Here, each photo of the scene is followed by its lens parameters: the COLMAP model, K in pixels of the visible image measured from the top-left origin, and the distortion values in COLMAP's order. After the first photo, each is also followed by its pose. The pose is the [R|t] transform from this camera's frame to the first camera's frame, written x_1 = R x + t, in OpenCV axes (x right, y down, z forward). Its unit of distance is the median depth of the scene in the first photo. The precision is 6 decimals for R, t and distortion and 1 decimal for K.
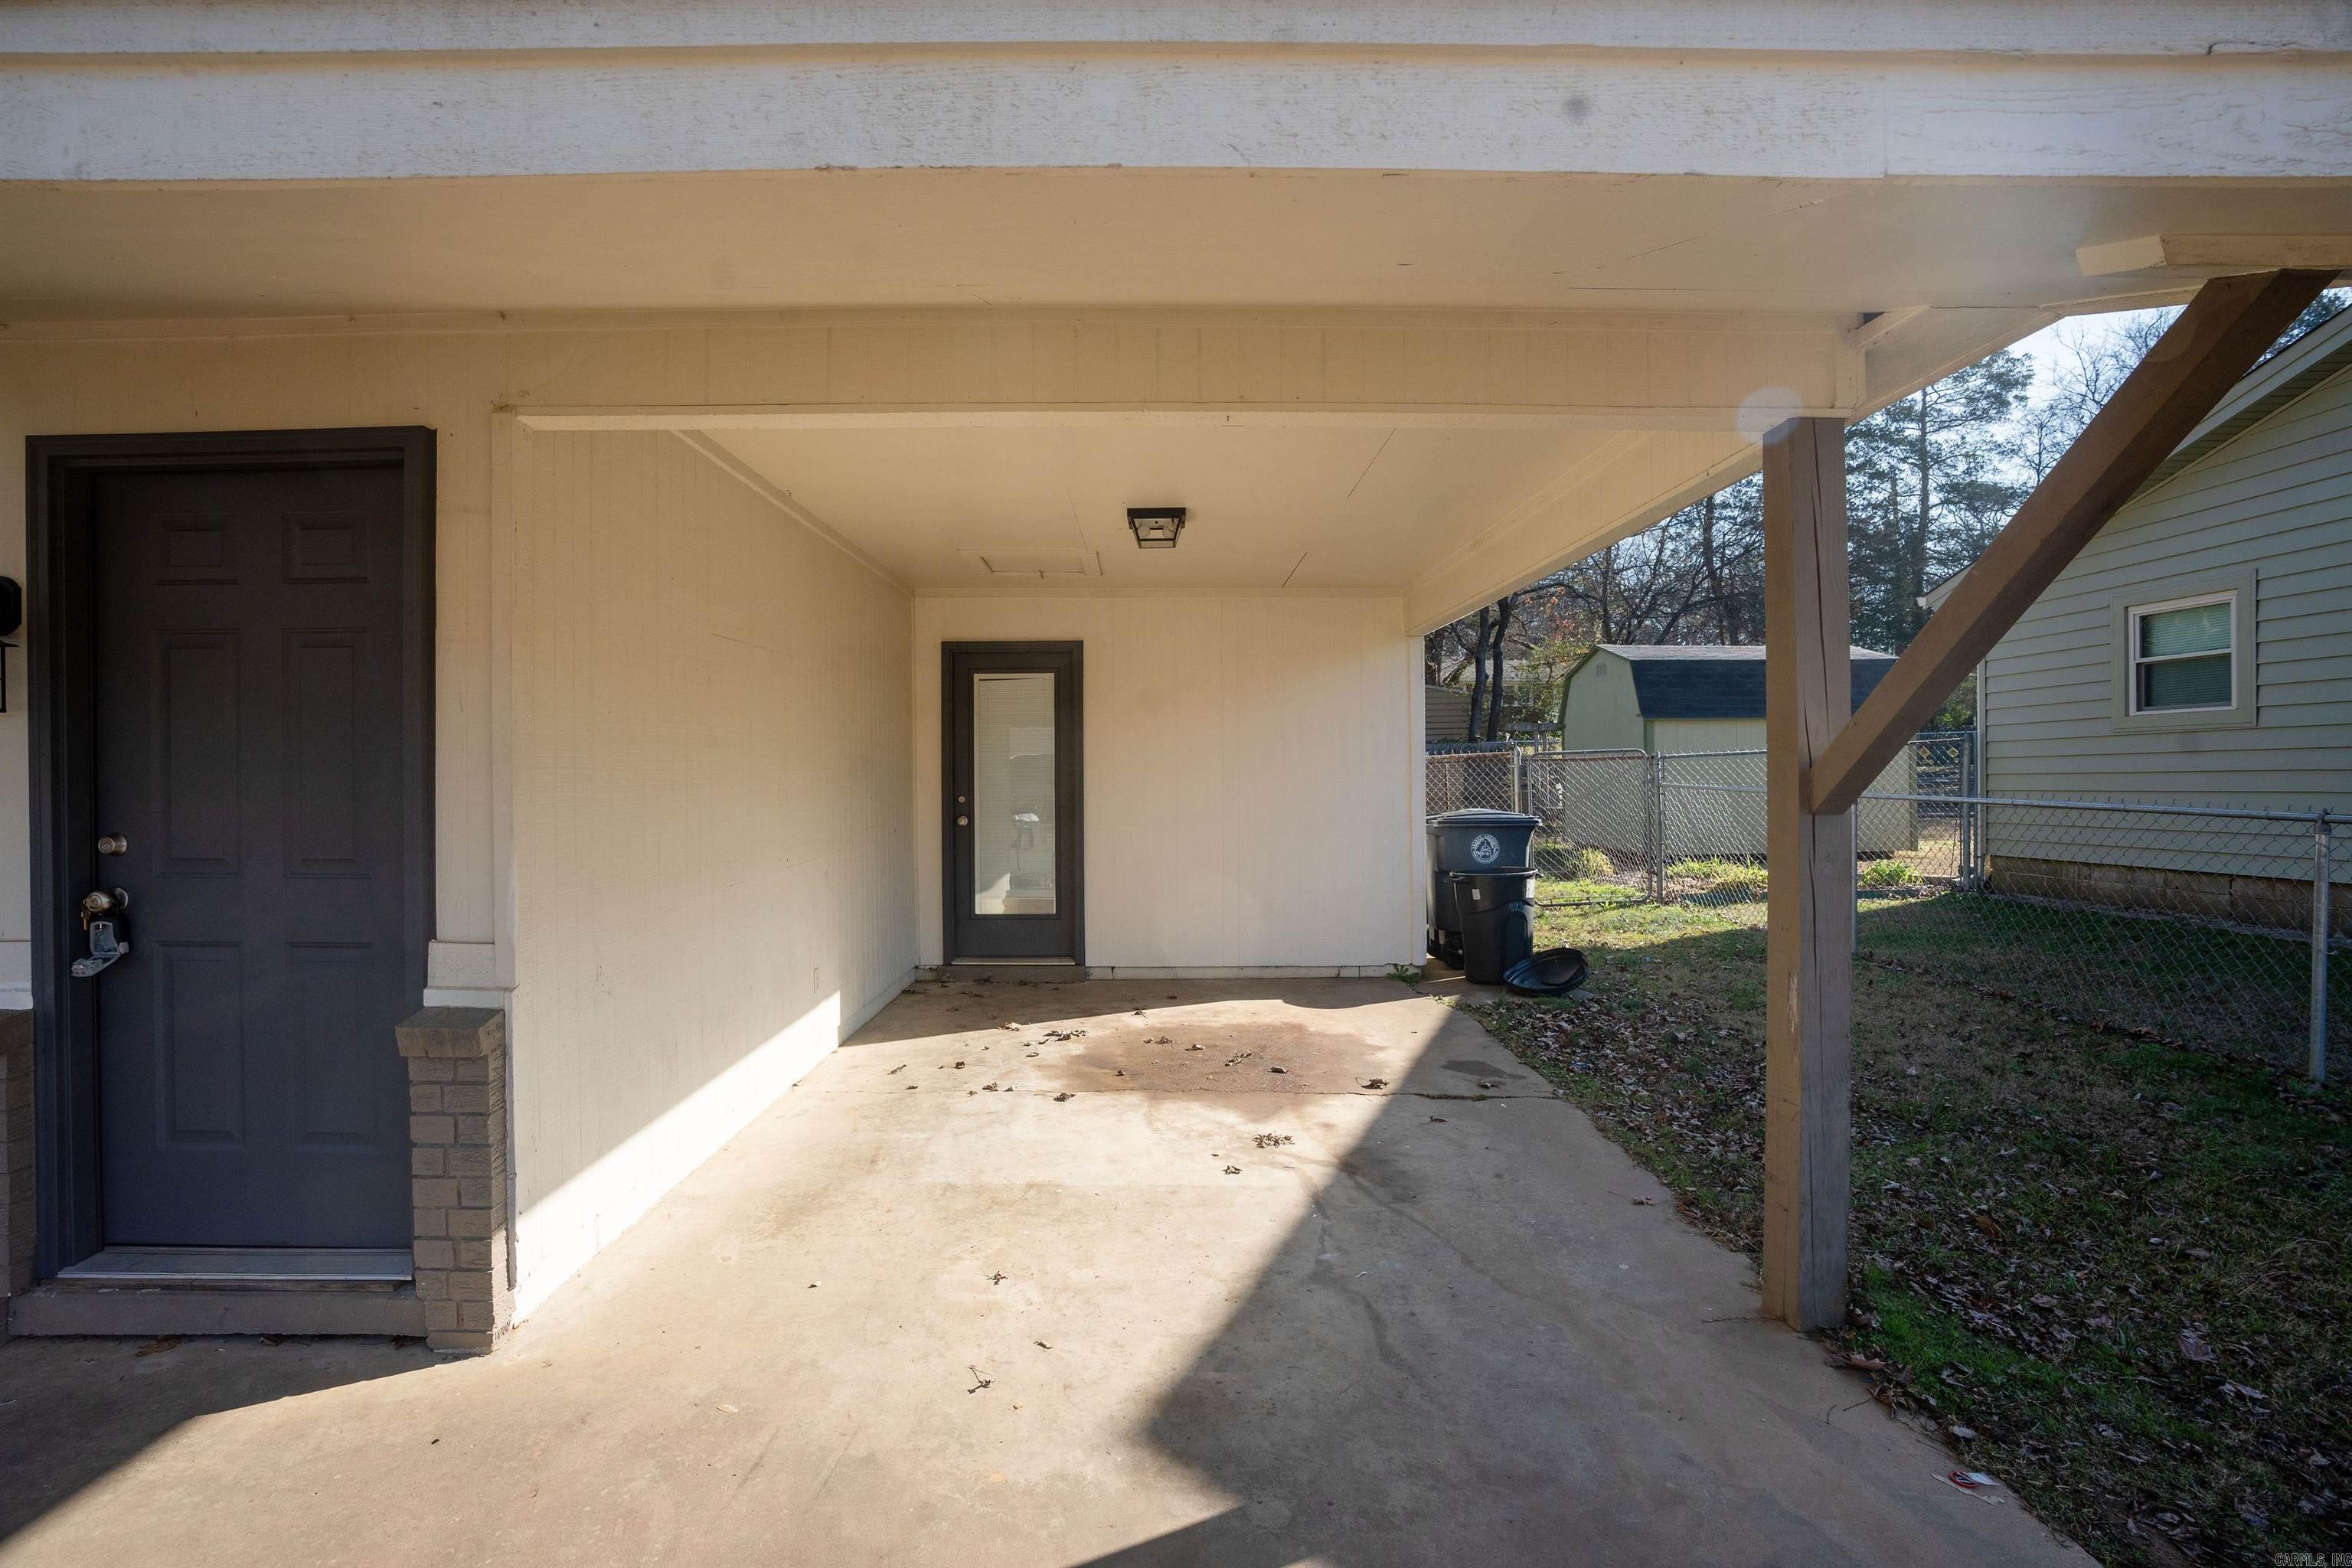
lens RADIAL K [[1075.1, 0, 1165.2], [0, 1075.1, 782.8], [0, 0, 1]] dist [-0.068640, 0.025963]
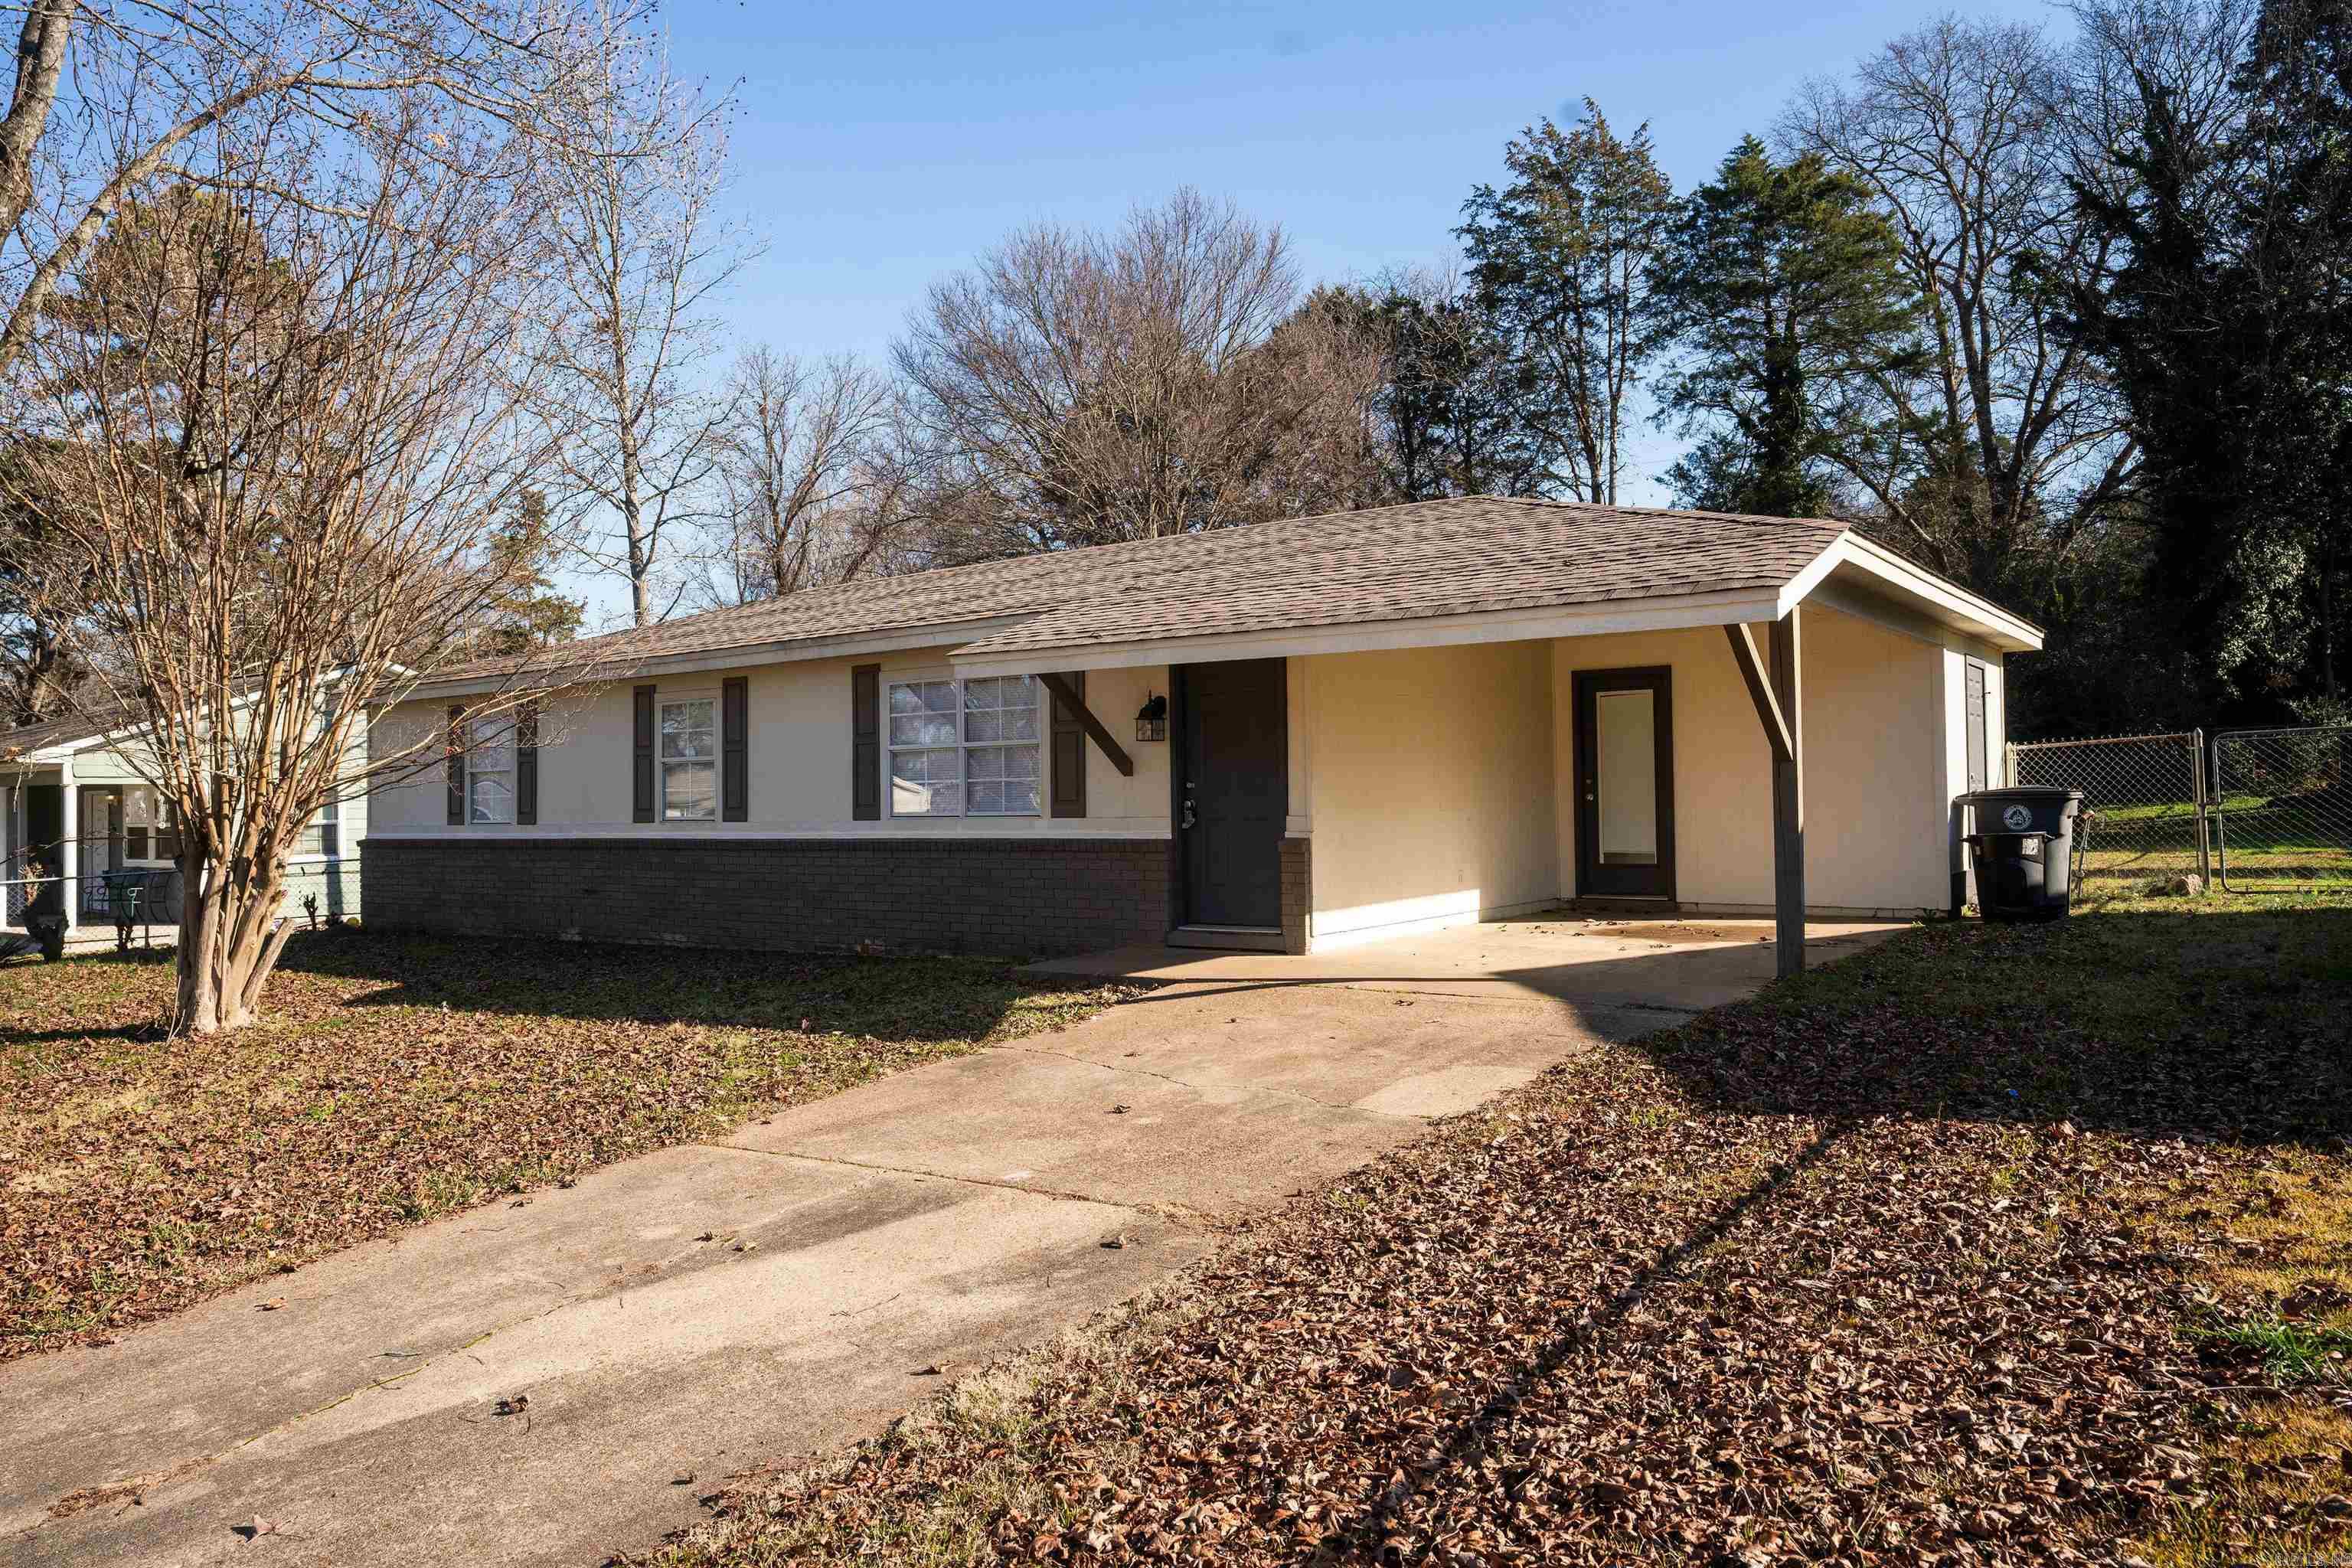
lens RADIAL K [[1570.1, 0, 1154.9], [0, 1570.1, 763.7], [0, 0, 1]] dist [-0.008105, 0.026159]
pose [[0.800187, -0.020230, -0.599409, 0.432344], [0.004331, 0.999600, -0.027954, 0.034600], [0.599734, 0.019772, 0.799955, -0.727684]]
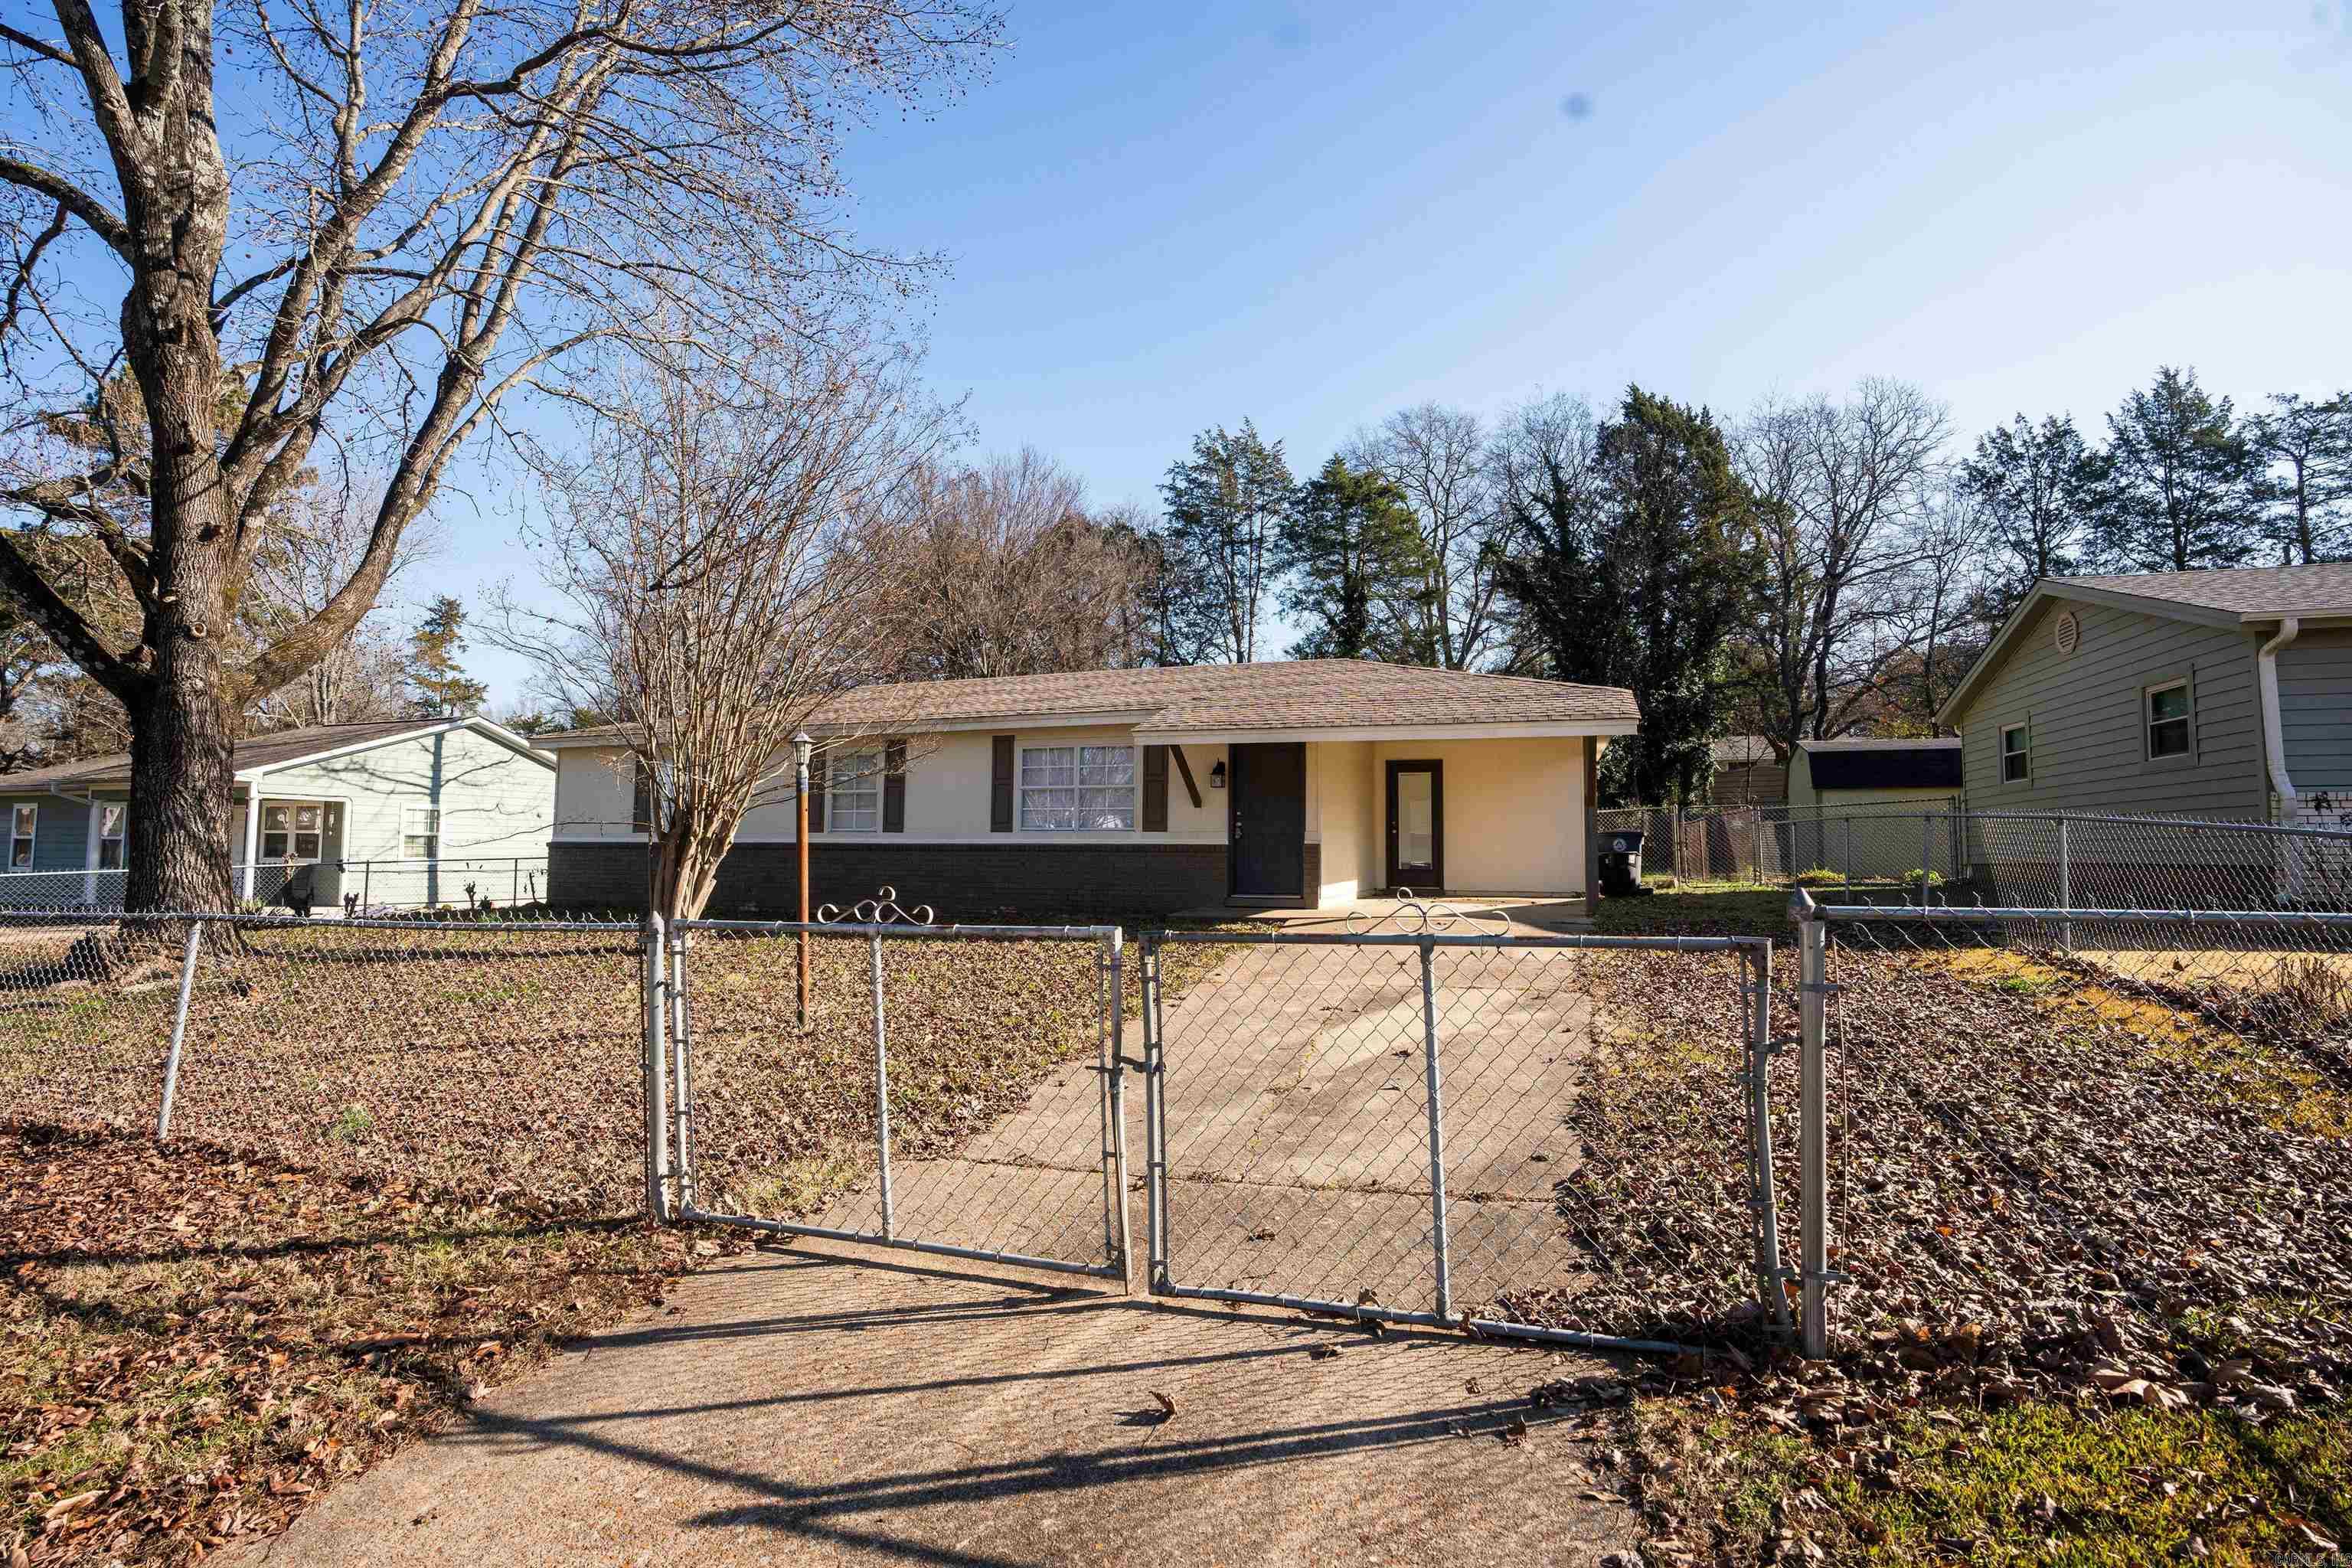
lens RADIAL K [[1075.1, 0, 1165.2], [0, 1075.1, 782.8], [0, 0, 1]] dist [-0.068640, 0.025963]
pose [[0.938512, -0.009131, -0.345127, 0.128239], [-0.016585, 0.997304, -0.071487, 0.081417], [0.344849, 0.072815, 0.935830, -1.128248]]
